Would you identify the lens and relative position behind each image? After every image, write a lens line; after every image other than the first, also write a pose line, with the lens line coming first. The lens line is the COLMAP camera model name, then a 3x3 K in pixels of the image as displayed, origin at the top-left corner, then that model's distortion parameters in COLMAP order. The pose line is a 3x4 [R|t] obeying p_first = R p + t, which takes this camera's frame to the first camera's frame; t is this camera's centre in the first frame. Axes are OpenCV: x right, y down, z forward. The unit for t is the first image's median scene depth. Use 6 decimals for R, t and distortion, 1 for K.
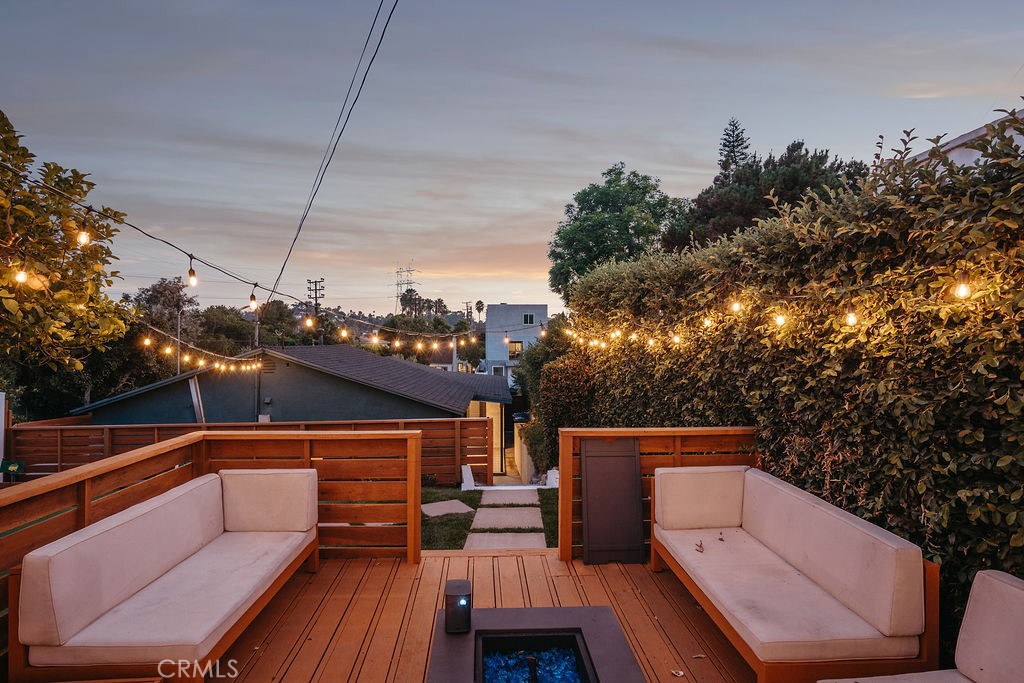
lens RADIAL K [[511.5, 0, 512.0], [0, 511.5, 341.5], [0, 0, 1]] dist [-0.064434, 0.032060]
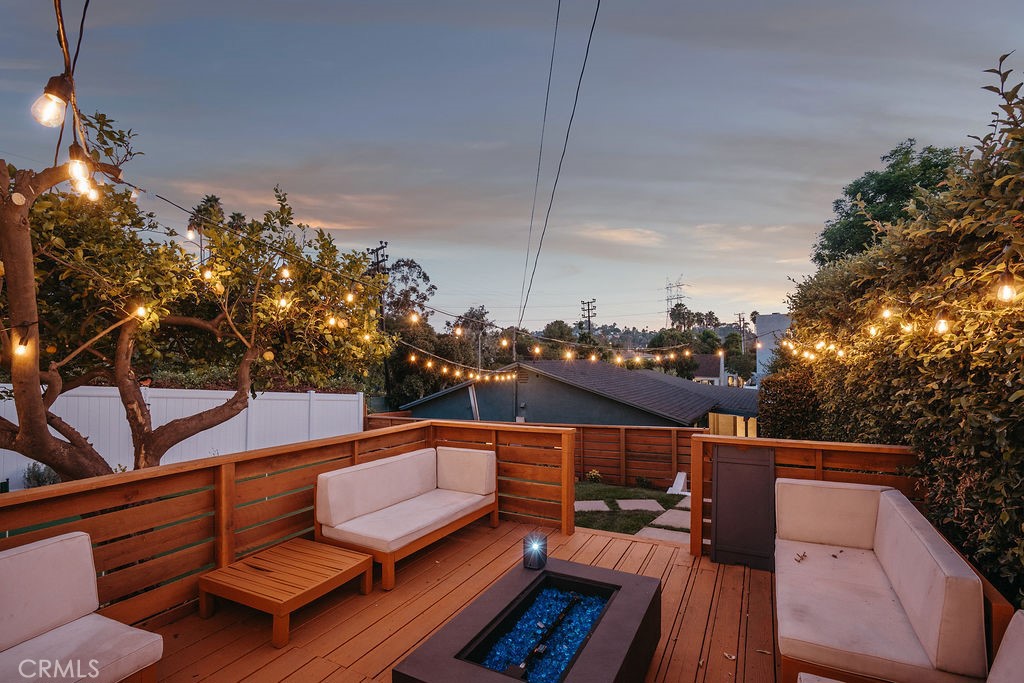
lens RADIAL K [[490.8, 0, 511.8], [0, 490.8, 355.9], [0, 0, 1]] dist [-0.073379, 0.032688]
pose [[0.855903, -0.012346, -0.516988, 0.112700], [0.012688, 0.999915, -0.002873, 0.000521], [0.516980, -0.004101, 0.855988, -0.032971]]
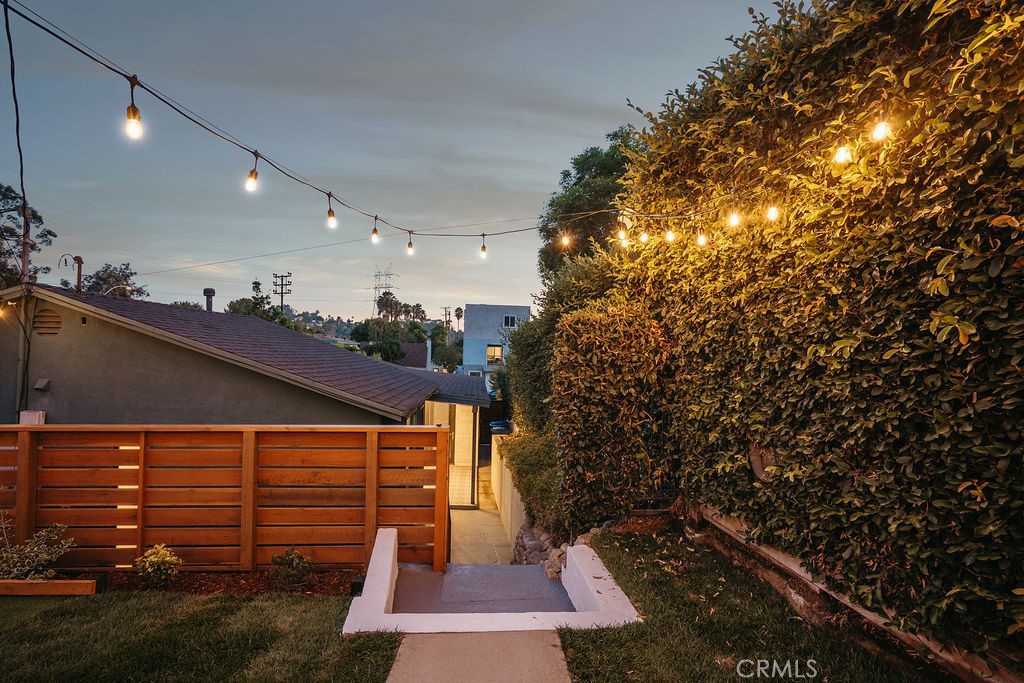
lens RADIAL K [[490.8, 0, 511.8], [0, 490.8, 355.9], [0, 0, 1]] dist [-0.073379, 0.032688]
pose [[0.998653, 0.028833, 0.043126, -0.001331], [-0.028946, 0.999579, 0.001982, 0.072460], [-0.043050, -0.003228, 0.999068, 0.484793]]
